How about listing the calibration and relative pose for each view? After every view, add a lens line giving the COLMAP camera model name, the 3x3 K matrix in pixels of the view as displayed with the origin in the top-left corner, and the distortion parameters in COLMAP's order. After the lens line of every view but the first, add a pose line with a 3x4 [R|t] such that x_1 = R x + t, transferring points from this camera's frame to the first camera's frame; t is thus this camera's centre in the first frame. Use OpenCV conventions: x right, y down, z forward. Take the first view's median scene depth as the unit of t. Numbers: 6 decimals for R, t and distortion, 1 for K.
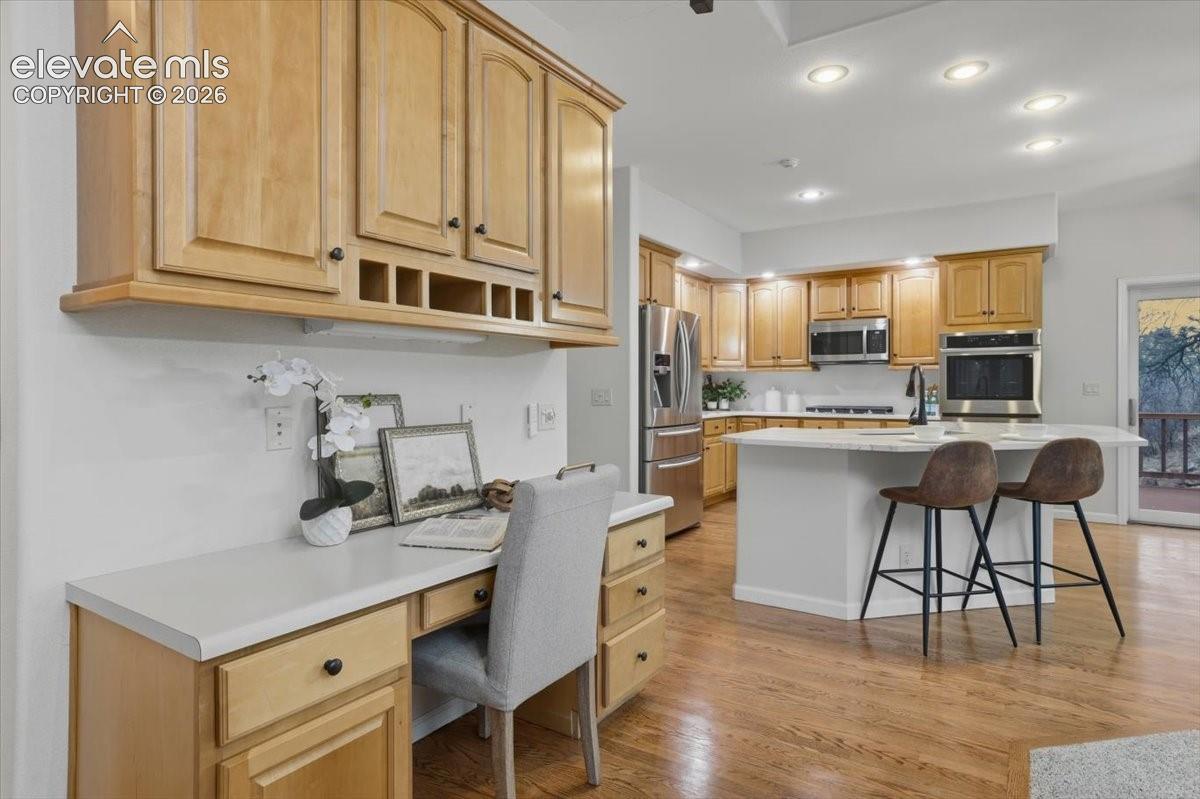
lens RADIAL K [[655.0, 0, 602.1], [0, 655.0, 392.9], [0, 0, 1]] dist [-0.002996, -0.000382]
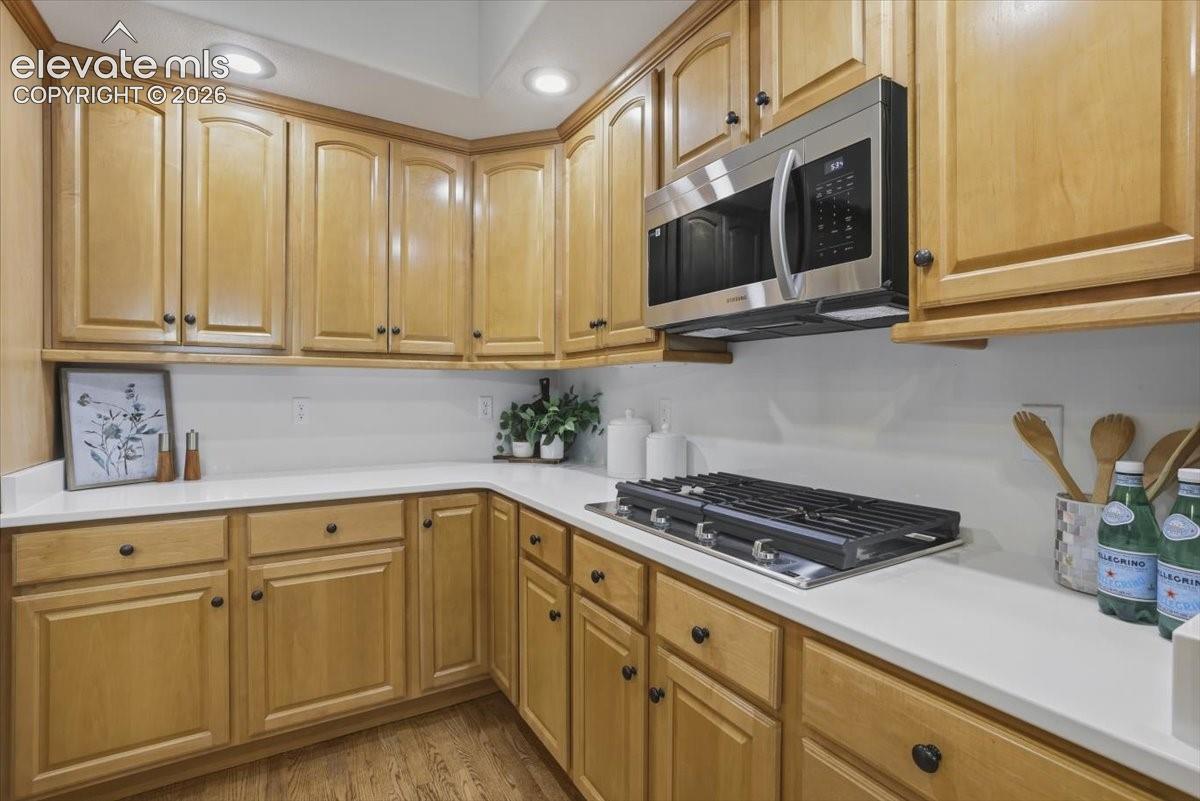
lens RADIAL K [[542.8, 0, 599.4], [0, 542.8, 396.9], [0, 0, 1]] dist [-0.001815, -0.000045]
pose [[0.896873, 0.005400, -0.442255, 0.406122], [-0.006123, 0.999981, -0.000208, -0.017072], [0.442246, 0.002895, 0.896889, 0.766801]]
